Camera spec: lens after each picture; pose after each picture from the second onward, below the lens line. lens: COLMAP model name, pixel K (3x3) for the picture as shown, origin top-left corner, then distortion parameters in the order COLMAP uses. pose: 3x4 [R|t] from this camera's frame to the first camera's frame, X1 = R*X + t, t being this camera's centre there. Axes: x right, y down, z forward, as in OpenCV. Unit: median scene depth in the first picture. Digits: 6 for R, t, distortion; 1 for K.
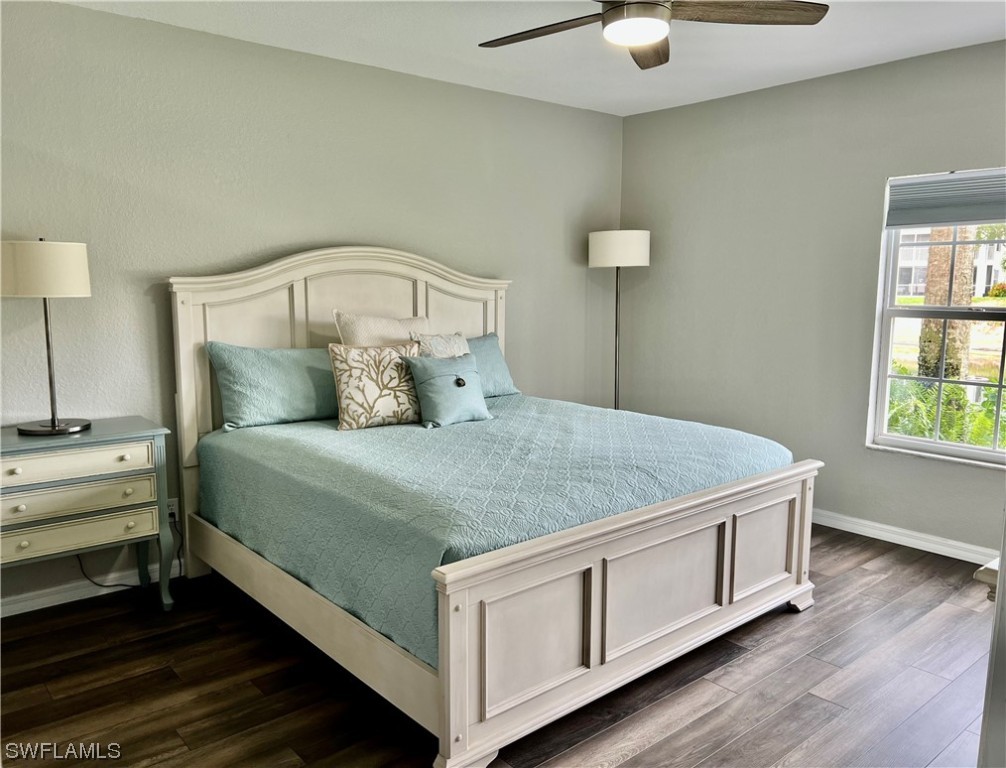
lens RADIAL K [[786.1, 0, 503.0], [0, 786.1, 383.6], [0, 0, 1]] dist [0.016315, 0.007186]
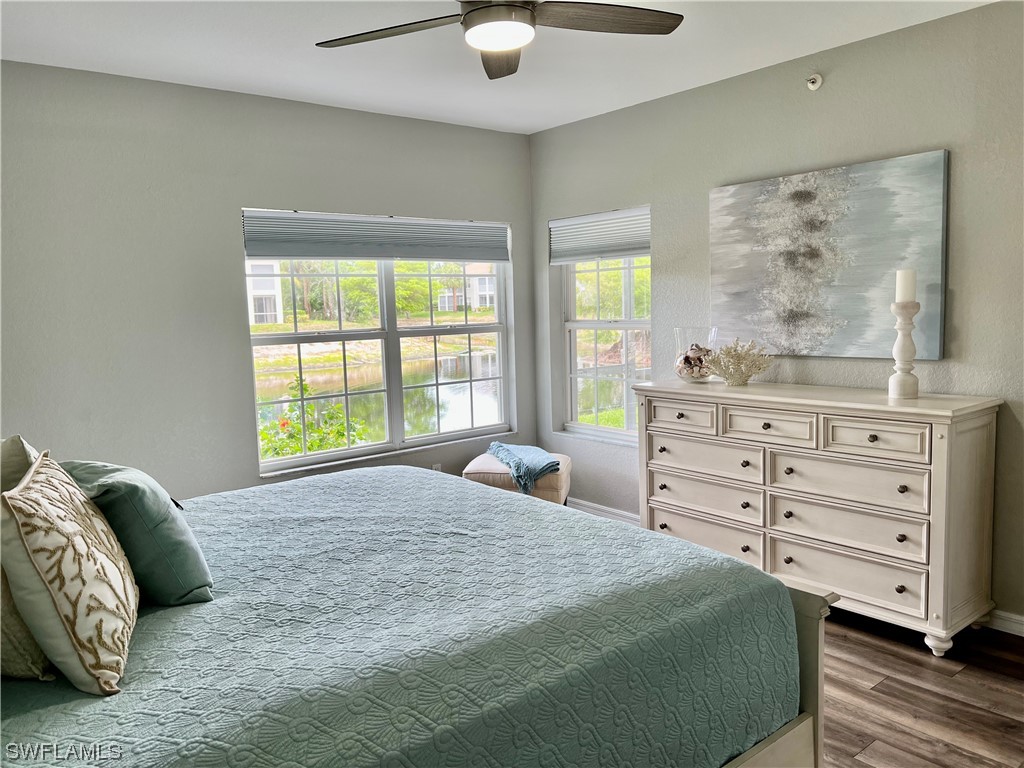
lens RADIAL K [[770.2, 0, 512.4], [0, 770.2, 386.6], [0, 0, 1]] dist [0.058049, -0.009147]
pose [[0.024906, -0.113845, 0.993186, -0.557548], [0.167855, 0.979866, 0.108109, -0.097459], [-0.985497, 0.164018, 0.043514, 0.727300]]
